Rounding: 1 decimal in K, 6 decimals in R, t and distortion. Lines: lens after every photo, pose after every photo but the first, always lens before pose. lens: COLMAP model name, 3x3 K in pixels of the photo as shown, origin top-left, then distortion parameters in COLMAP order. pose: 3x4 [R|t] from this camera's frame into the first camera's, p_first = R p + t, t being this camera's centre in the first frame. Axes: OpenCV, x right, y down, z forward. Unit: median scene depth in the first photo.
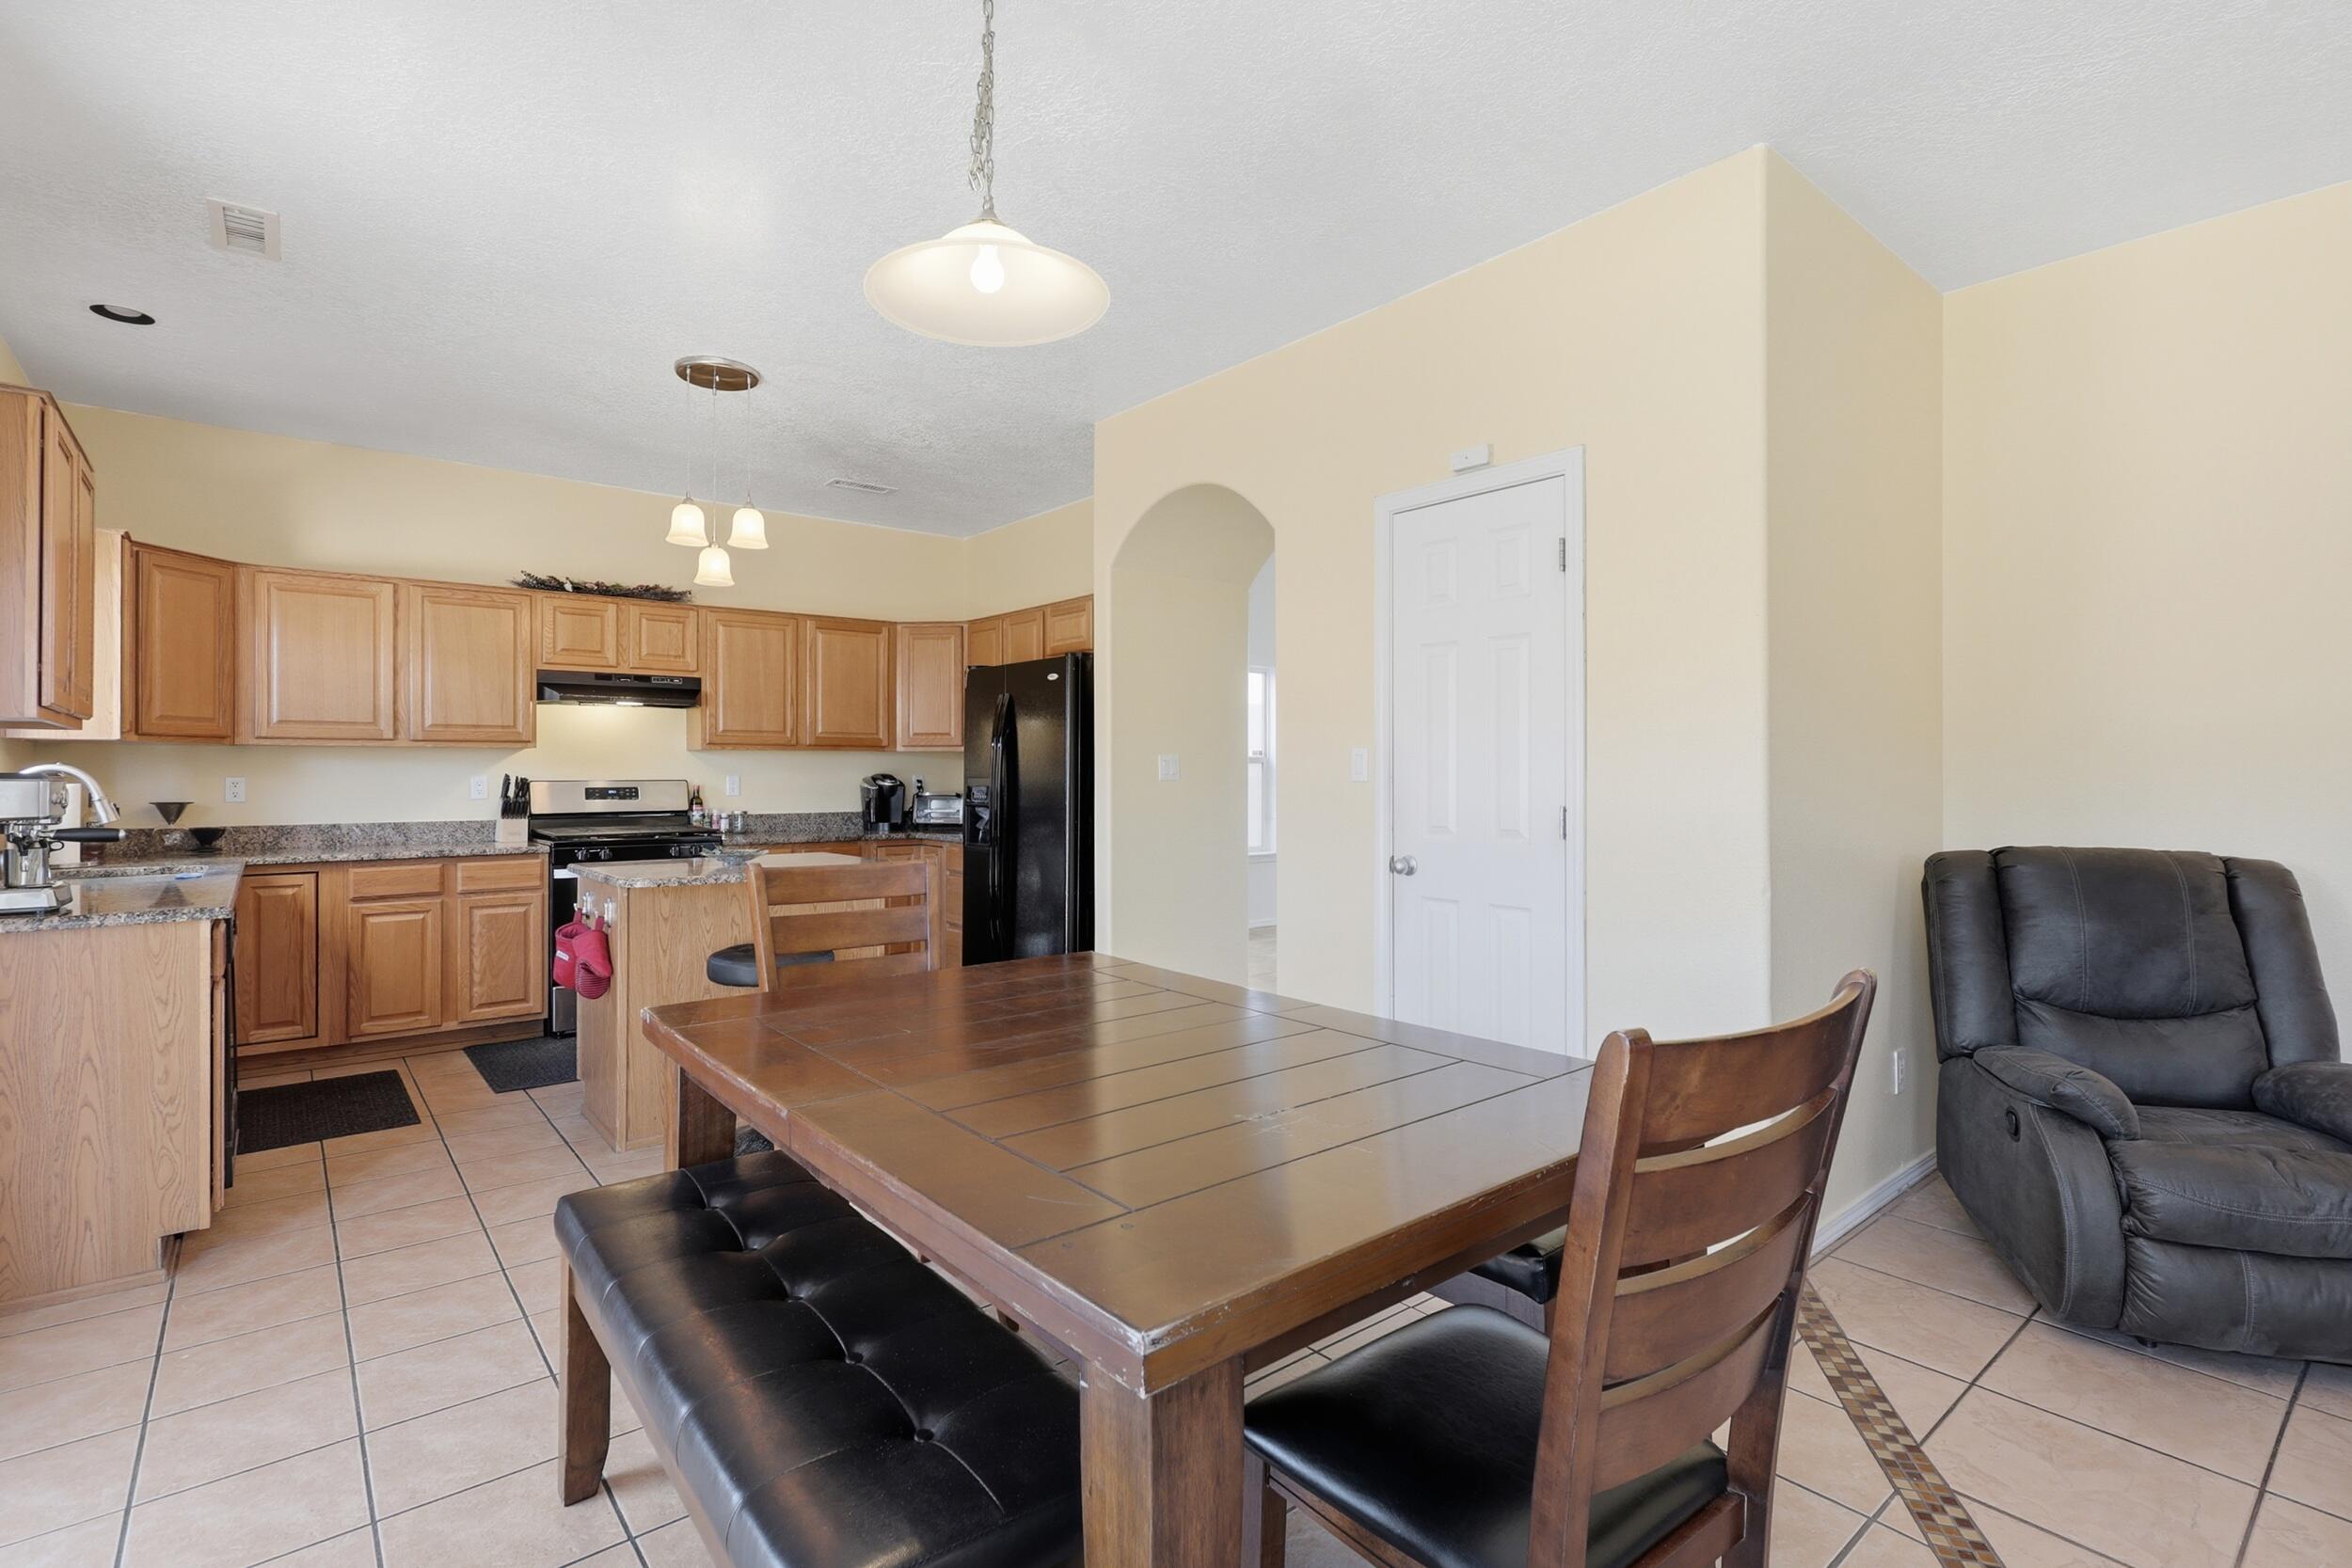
lens RADIAL K [[1096.6, 0, 1183.2], [0, 1096.6, 766.5], [0, 0, 1]] dist [-0.002766, 0.000940]
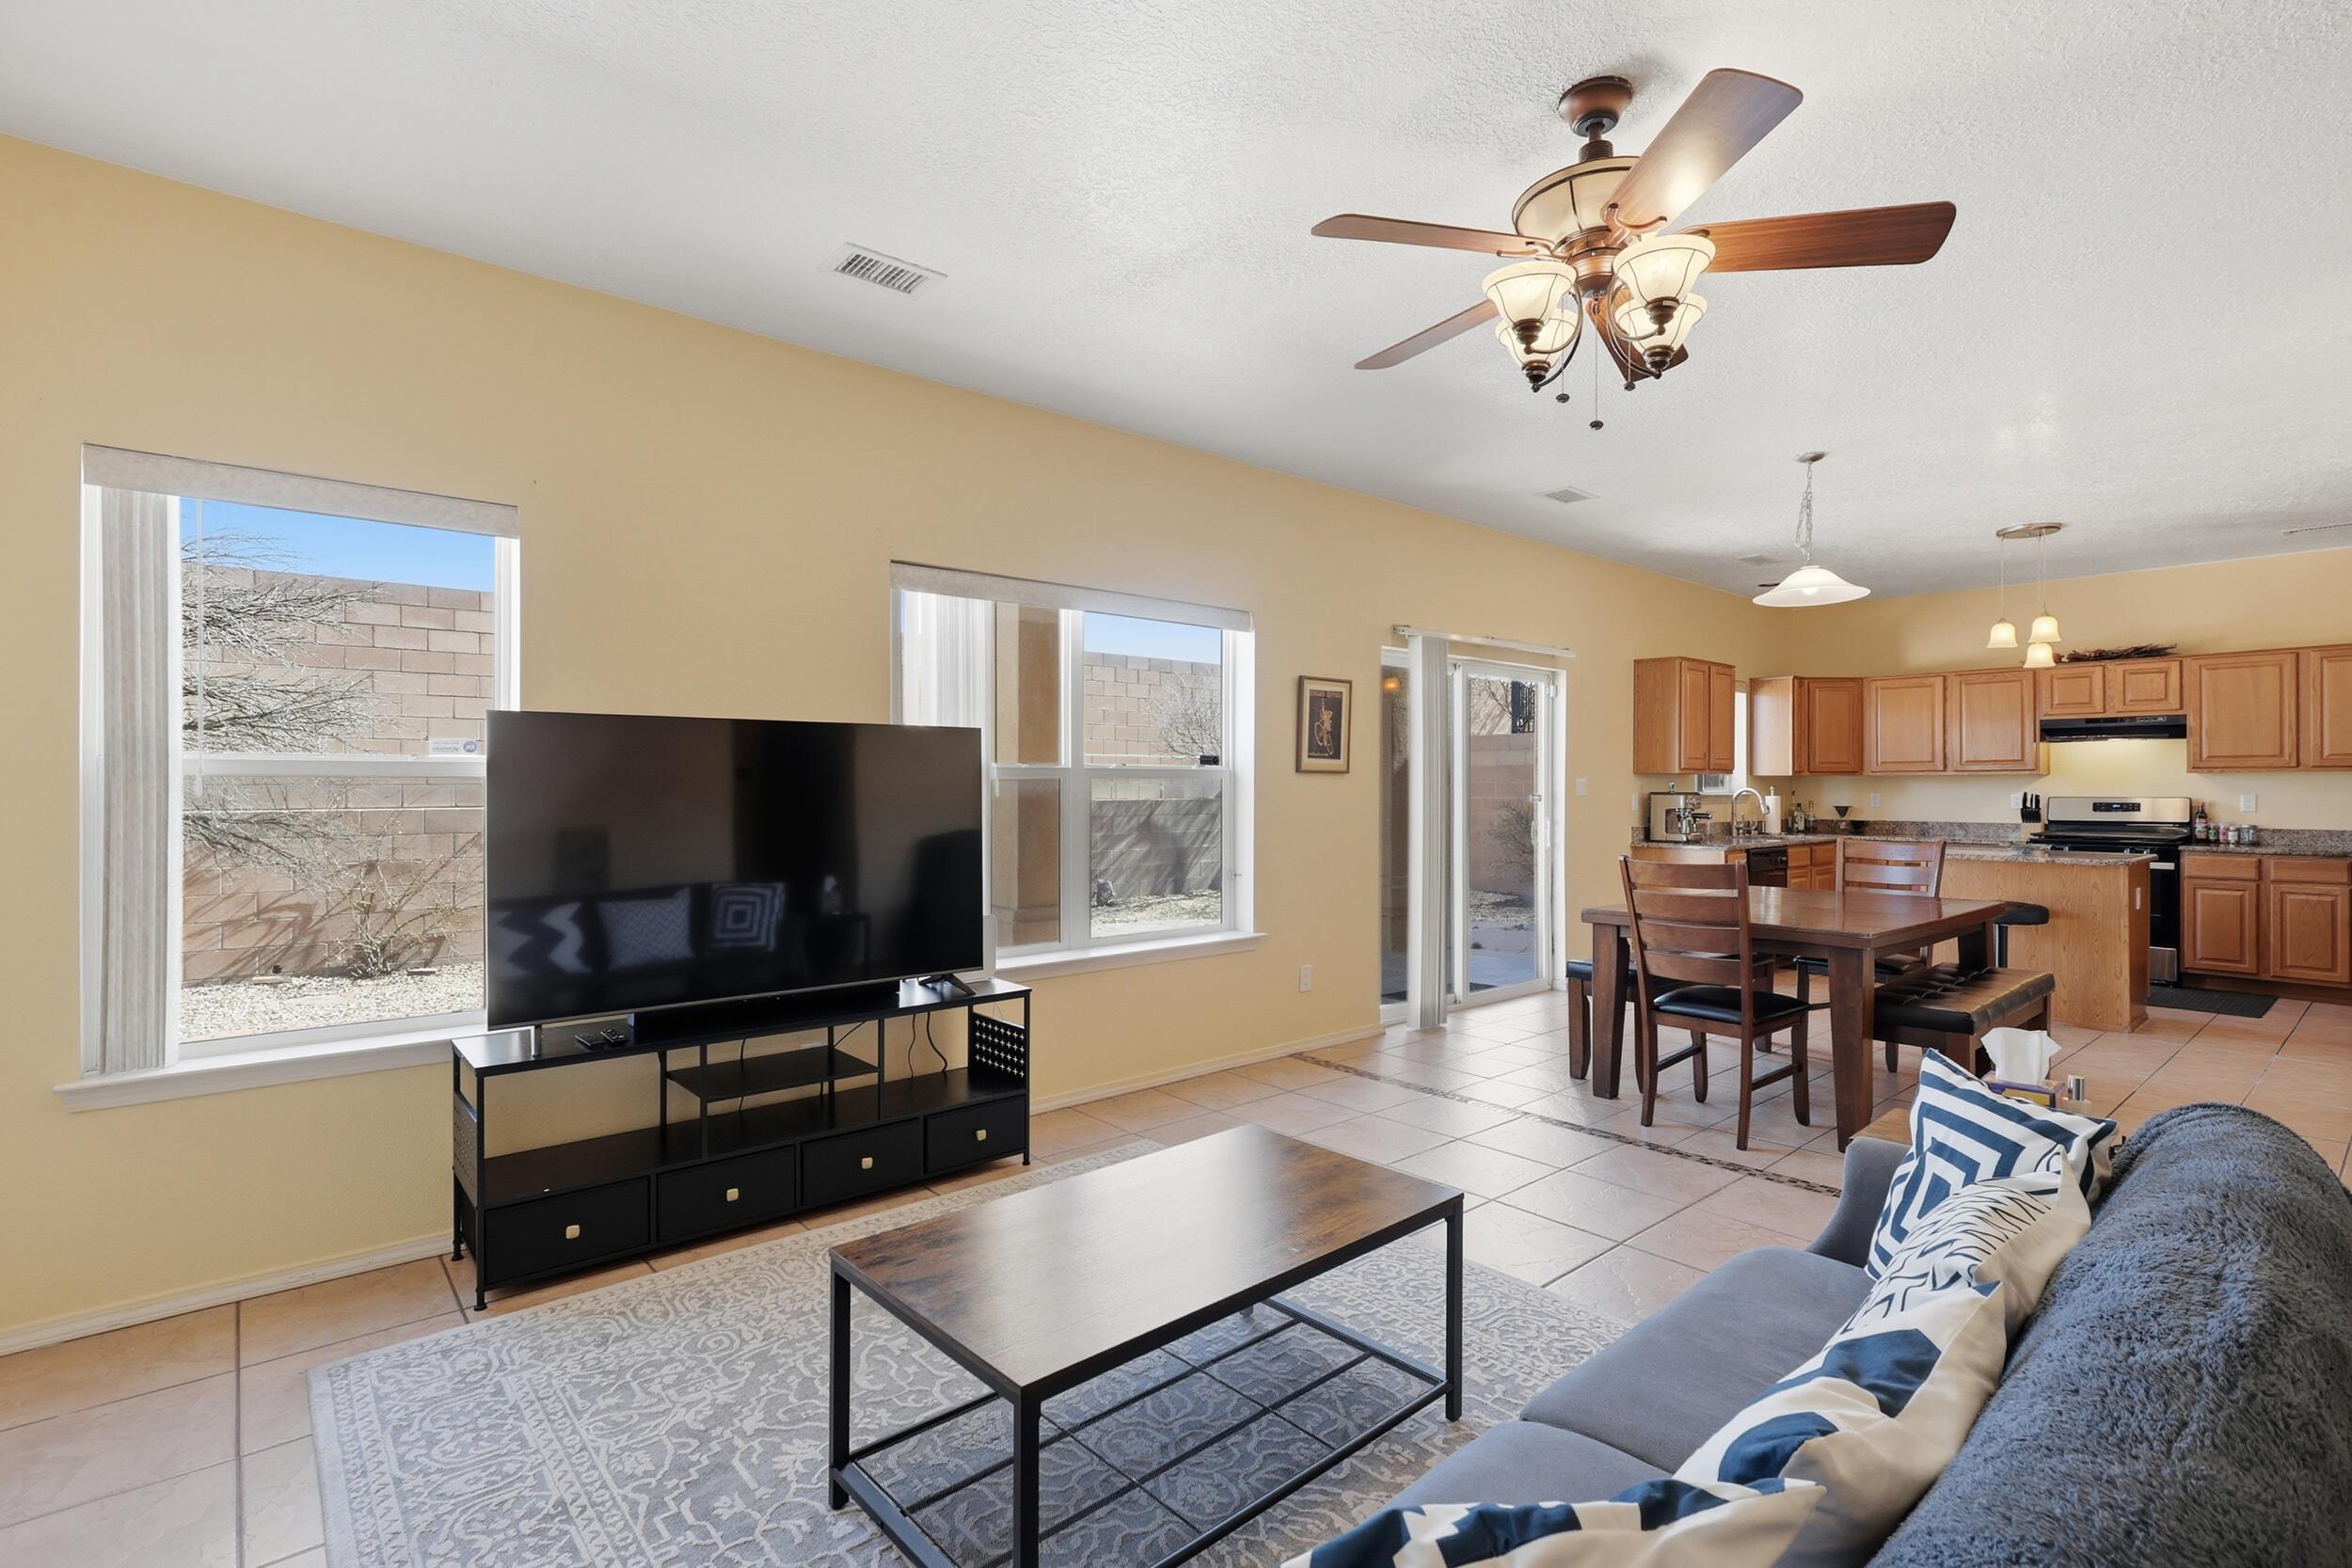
lens RADIAL K [[1096.6, 0, 1180.2], [0, 1096.6, 783.4], [0, 0, 1]] dist [-0.002766, 0.000940]
pose [[0.011079, -0.000513, -0.999938, 0.850480], [0.006759, 0.999977, -0.000439, -0.012042], [0.999916, -0.006753, 0.011082, -0.151190]]
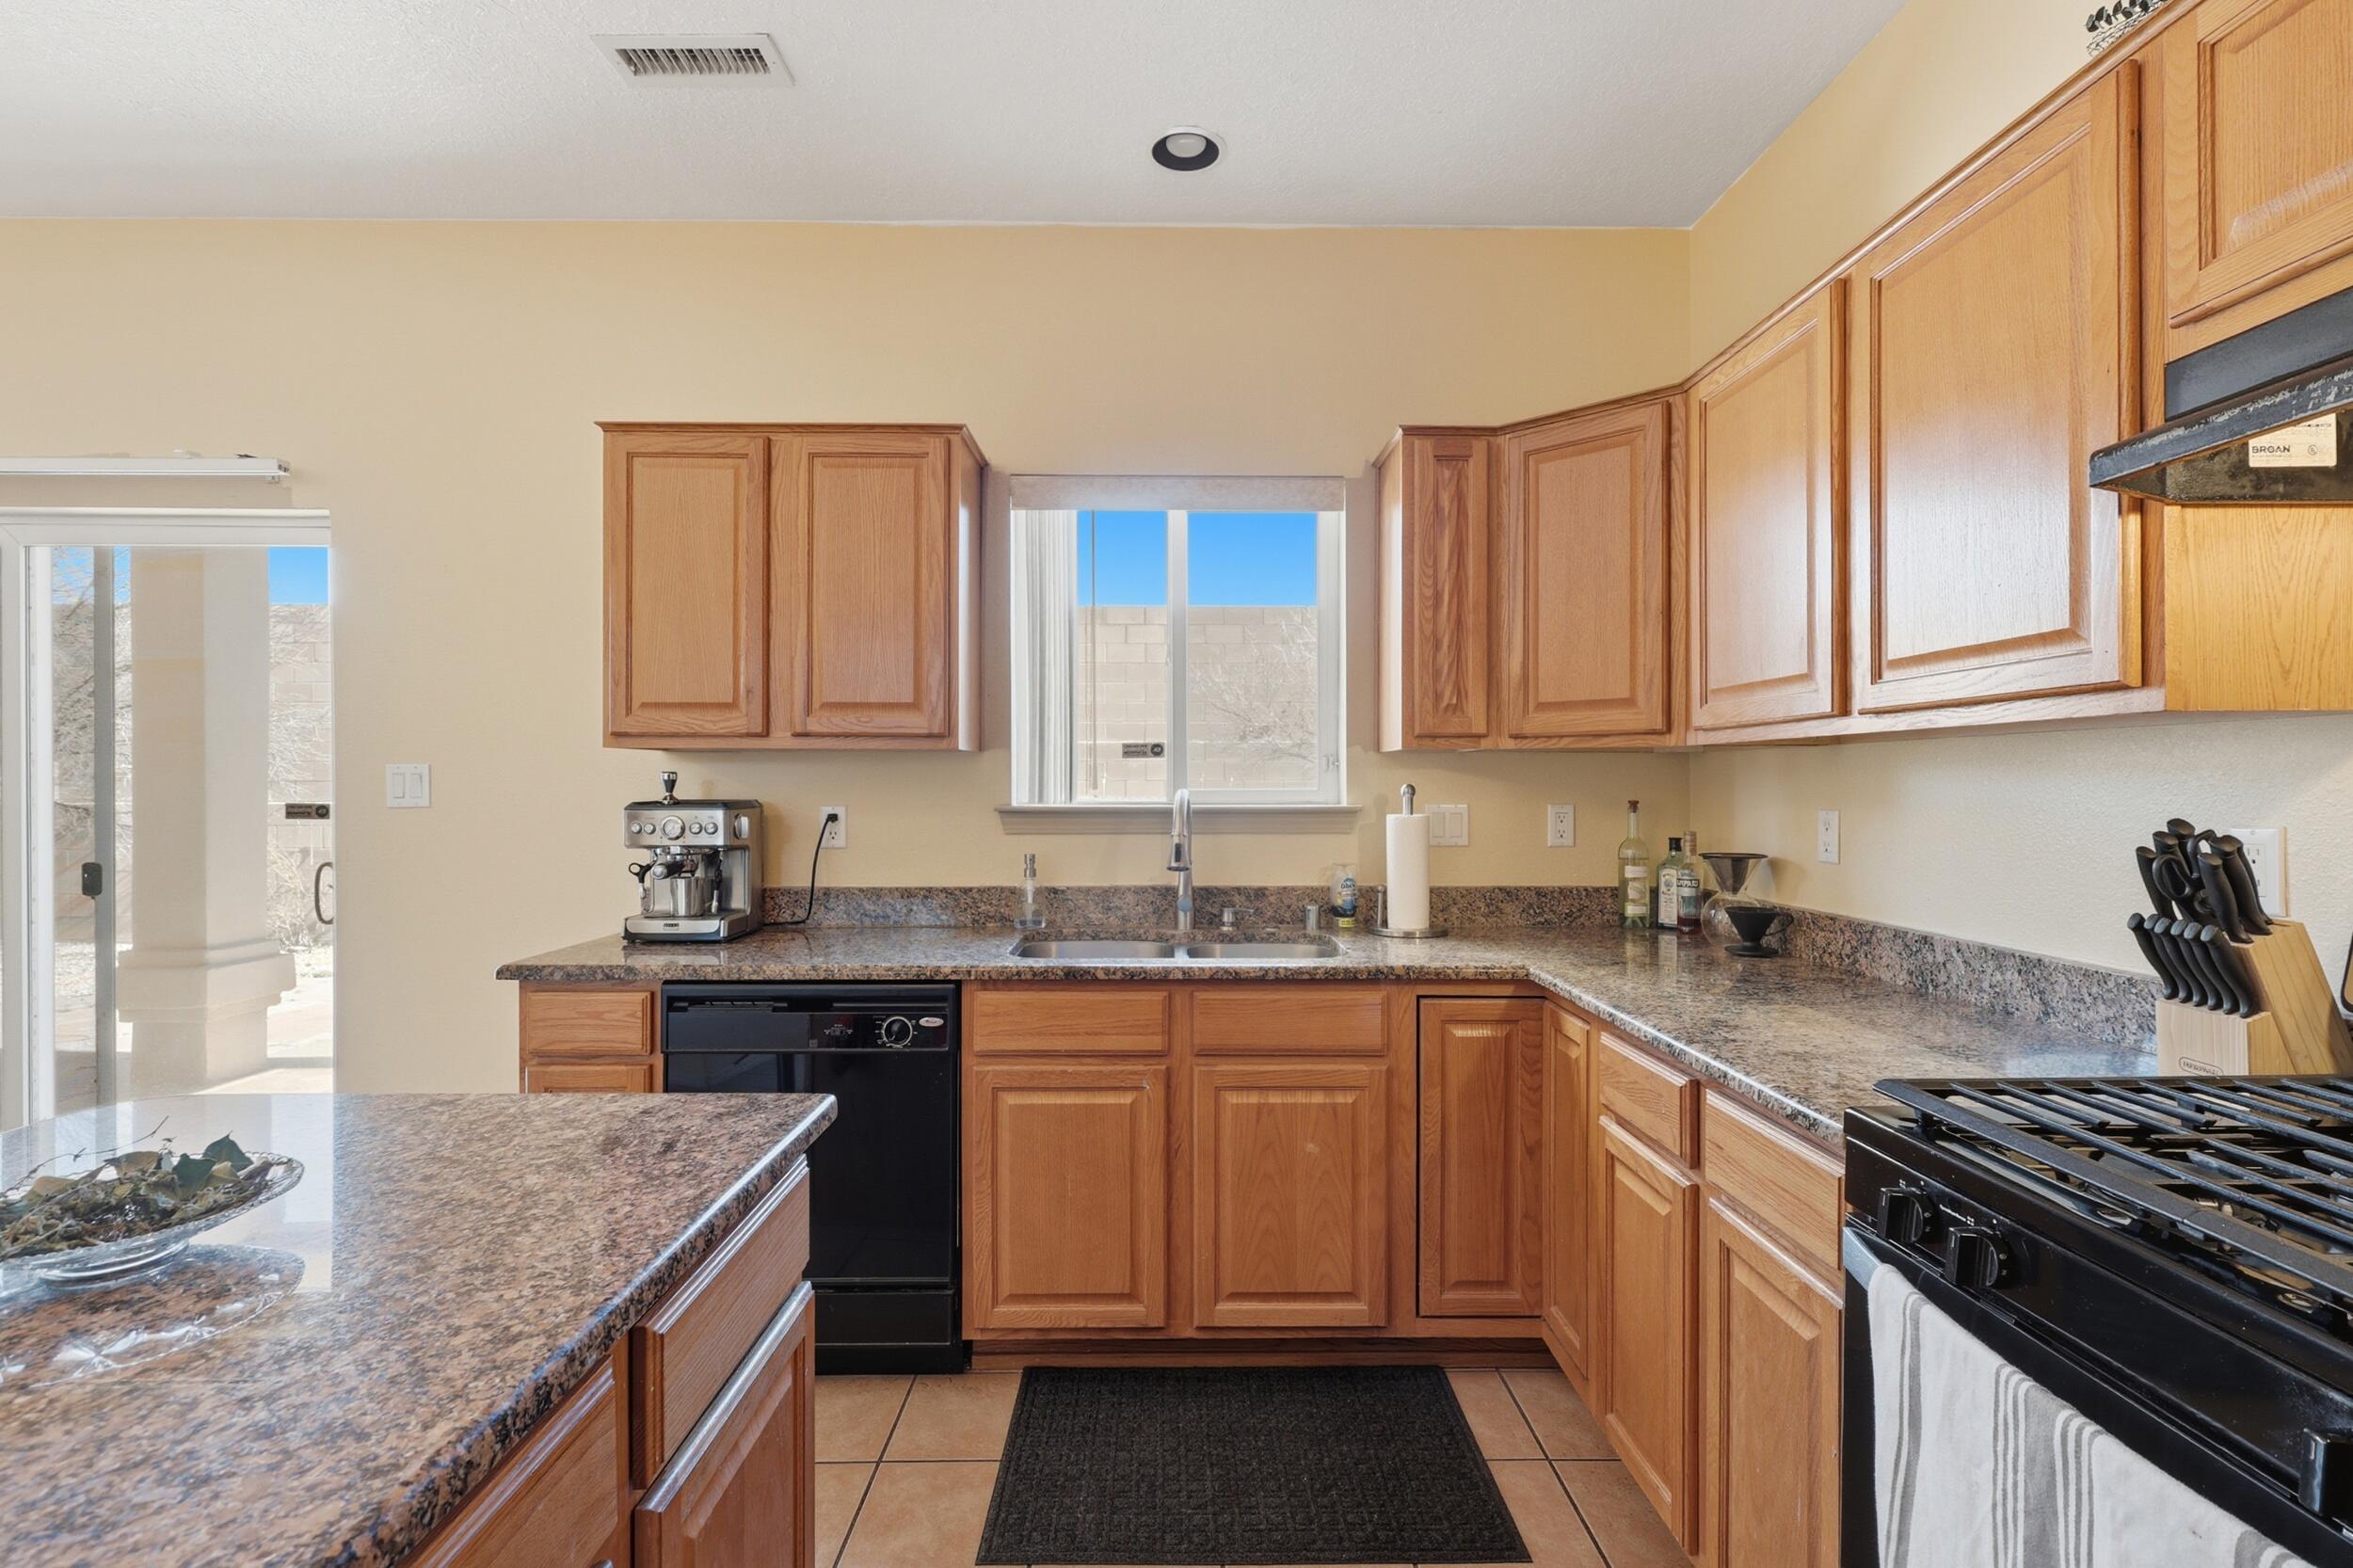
lens RADIAL K [[1097.2, 0, 1175.9], [0, 1097.2, 788.4], [0, 0, 1]] dist [-0.002766, 0.000940]
pose [[-0.634205, 0.003476, -0.773157, -0.285563], [0.005368, 0.999986, 0.000092, -0.001494], [0.773146, -0.004092, -0.634215, 0.994980]]
